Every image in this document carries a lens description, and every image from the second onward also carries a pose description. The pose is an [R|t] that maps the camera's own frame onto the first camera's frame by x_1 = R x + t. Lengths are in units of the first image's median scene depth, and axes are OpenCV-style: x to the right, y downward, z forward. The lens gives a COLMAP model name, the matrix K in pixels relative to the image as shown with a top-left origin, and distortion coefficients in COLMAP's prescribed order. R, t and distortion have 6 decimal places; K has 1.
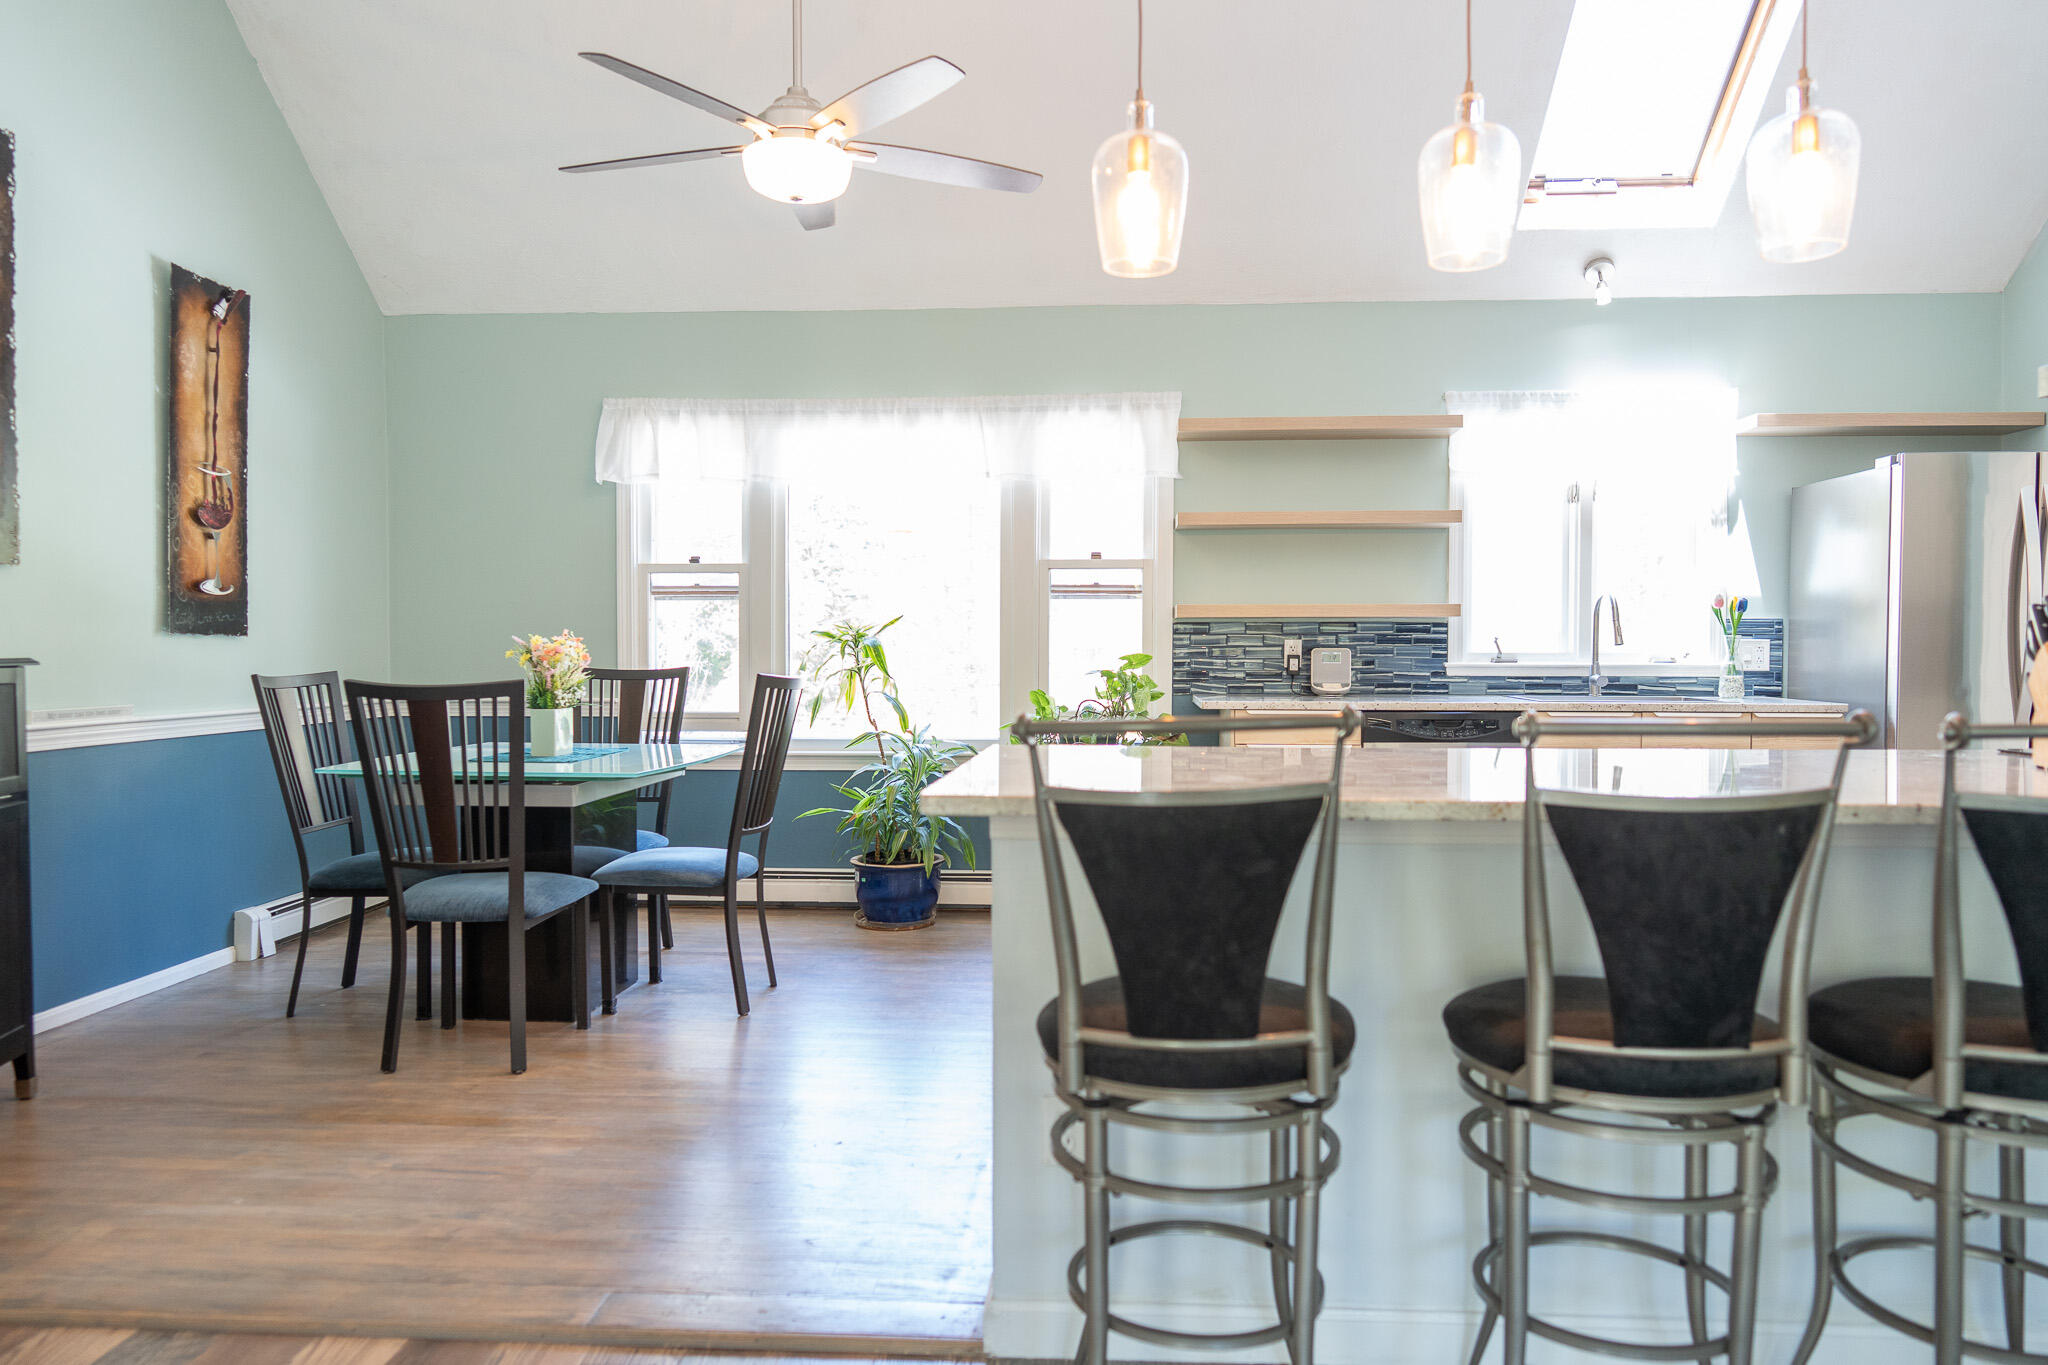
lens RADIAL K [[1351.9, 0, 1018.3], [0, 1351.9, 682.7], [0, 0, 1]] dist [-0.004422, 0.010024]
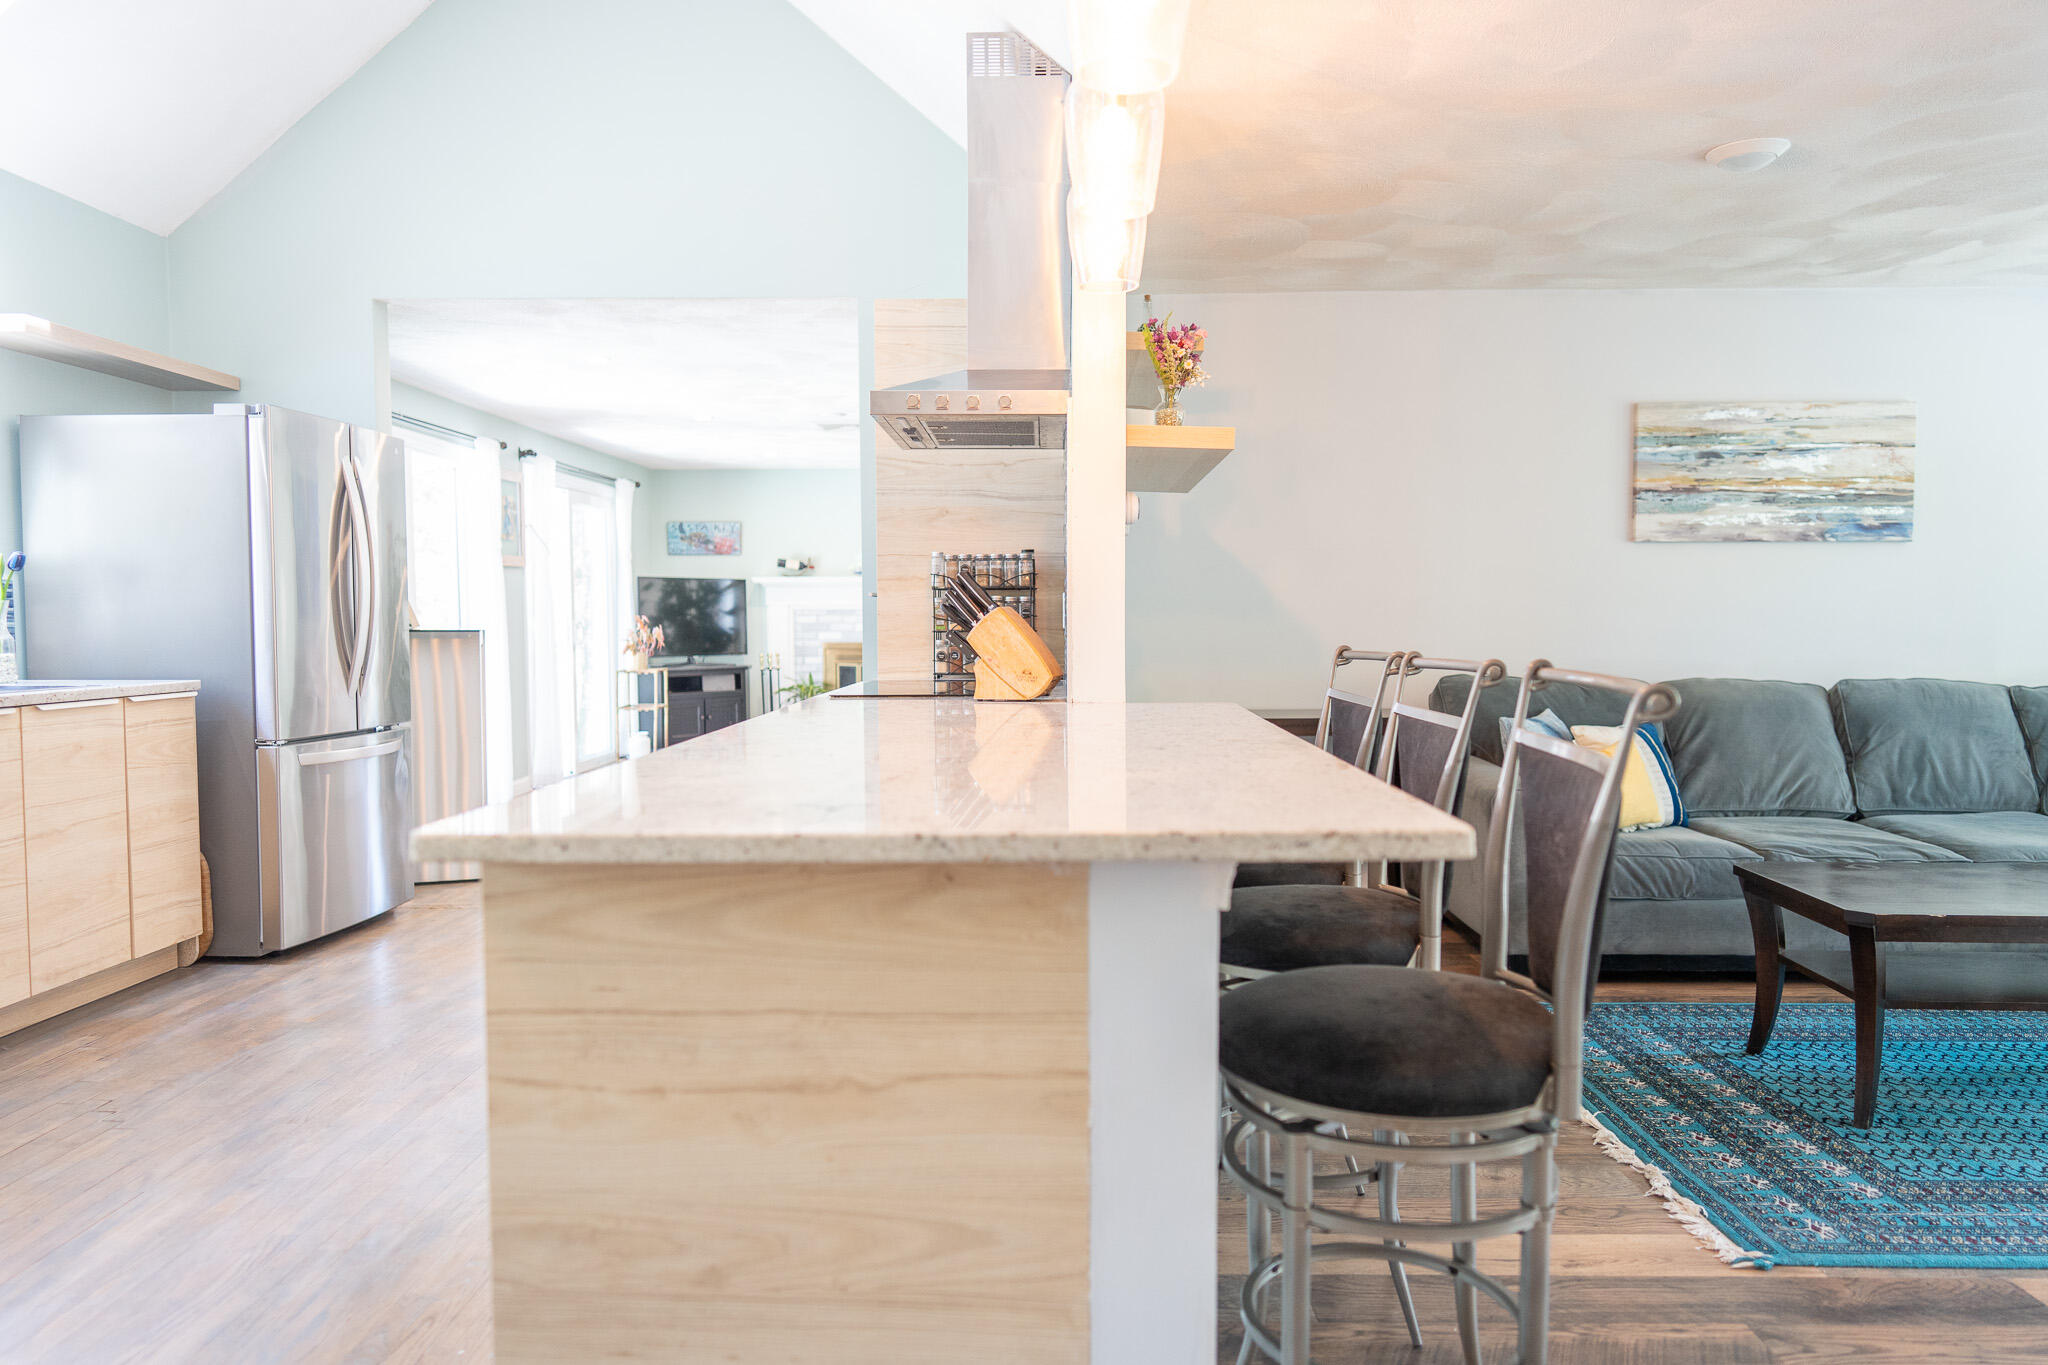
lens RADIAL K [[1351.9, 0, 1020.8], [0, 1351.9, 684.1], [0, 0, 1]] dist [-0.004422, 0.010024]
pose [[-0.048804, -0.053409, 0.997379, -0.255404], [0.029497, 0.998057, 0.054889, -0.012742], [-0.998373, 0.032098, -0.047134, 0.454622]]
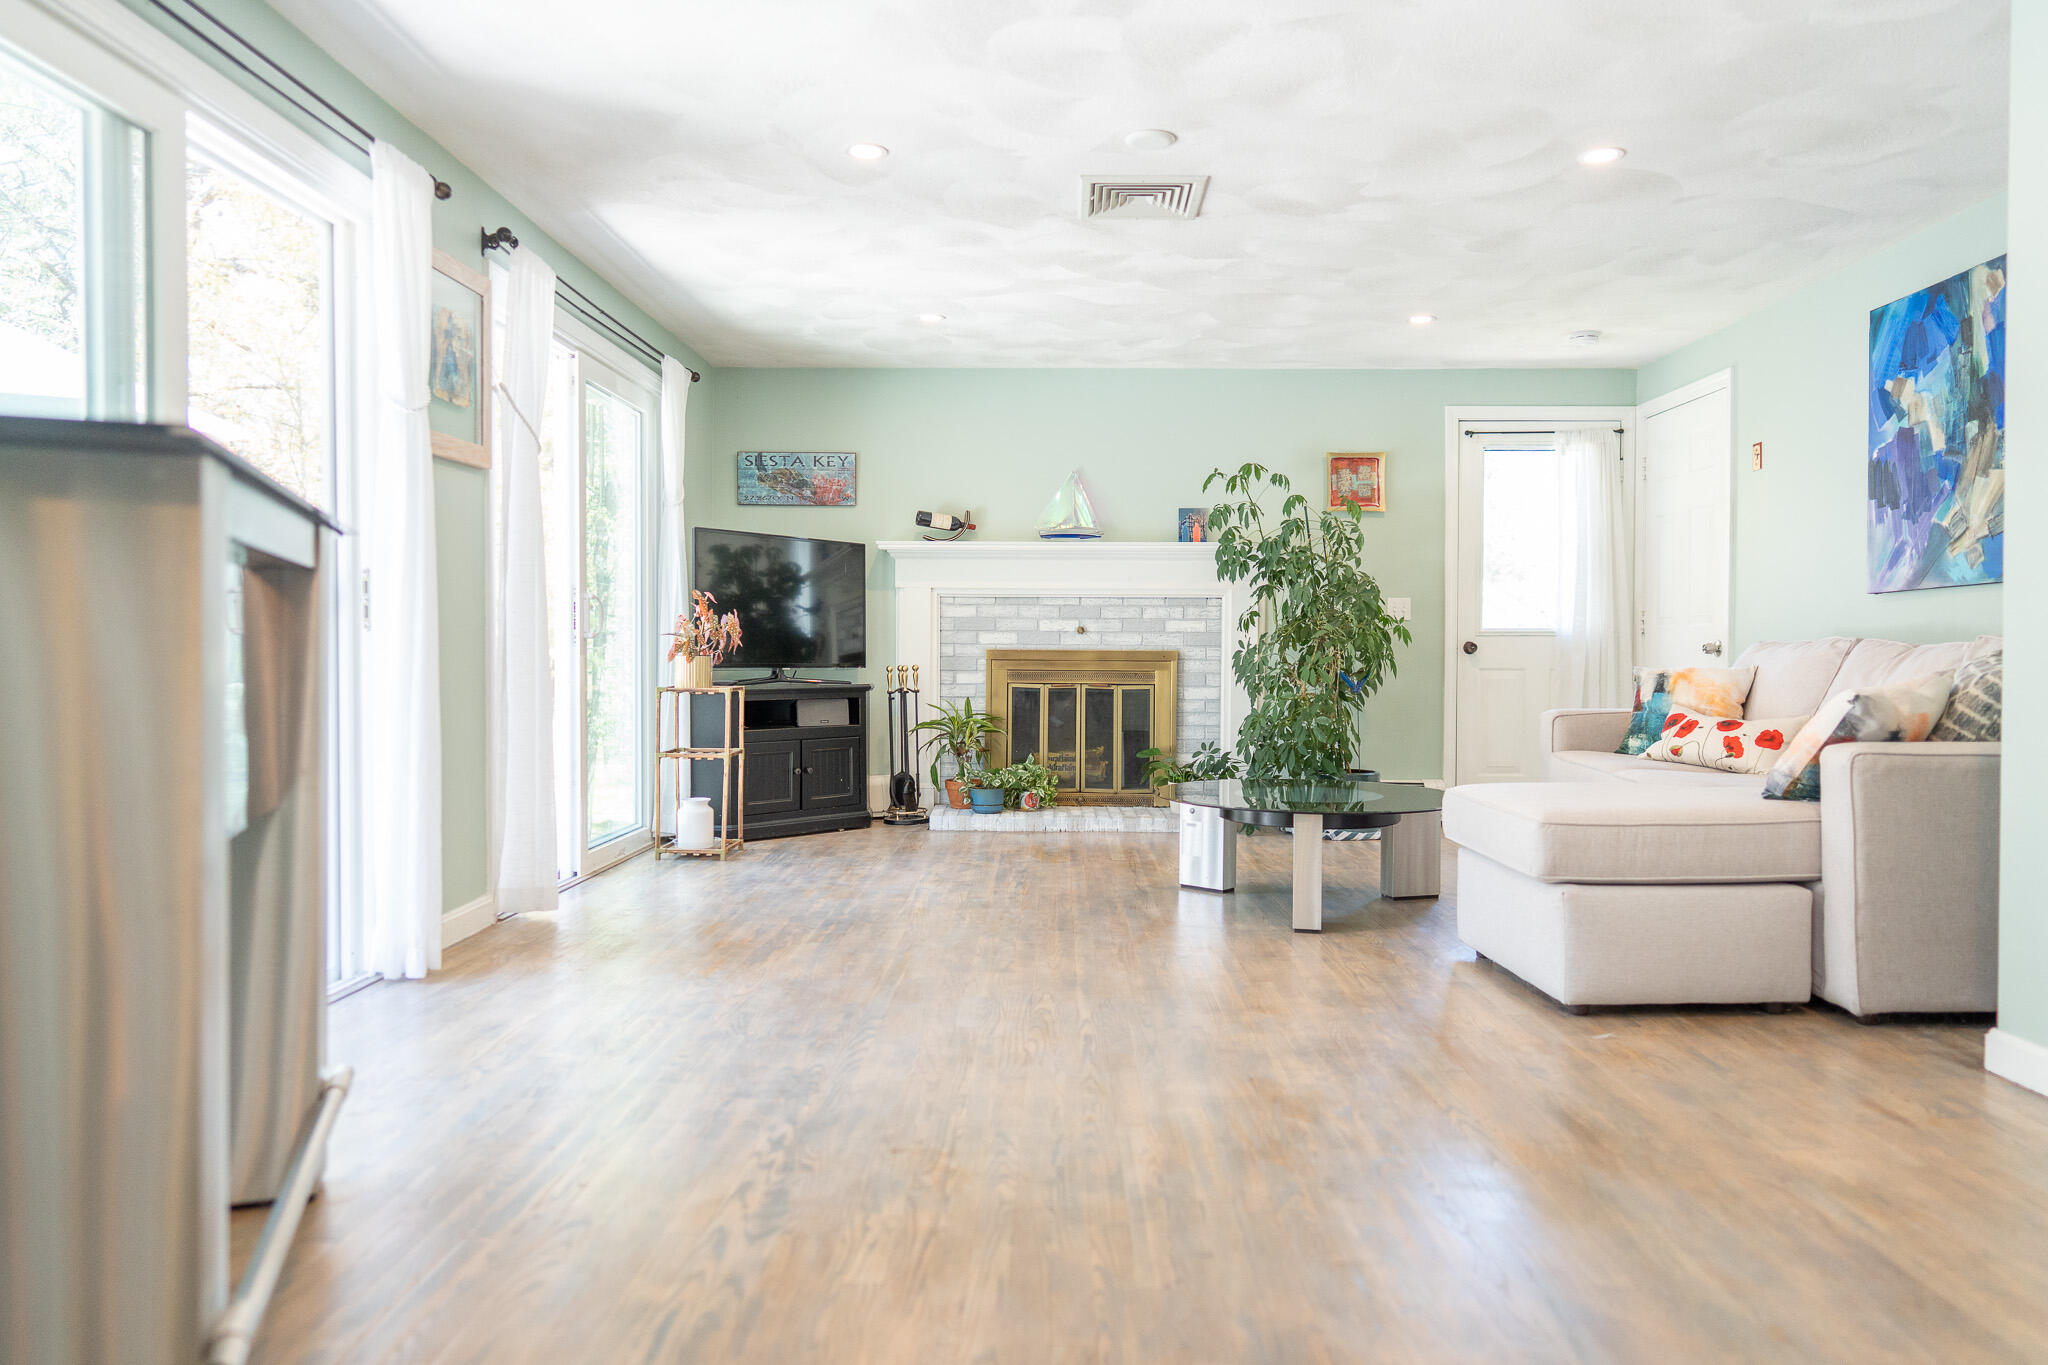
lens RADIAL K [[1351.9, 0, 1032.0], [0, 1351.9, 675.8], [0, 0, 1]] dist [-0.004422, 0.010024]
pose [[-0.054774, -0.020351, 0.998291, 0.558679], [0.018671, 0.999597, 0.021402, 0.027204], [-0.998324, 0.019811, -0.054372, 0.686691]]
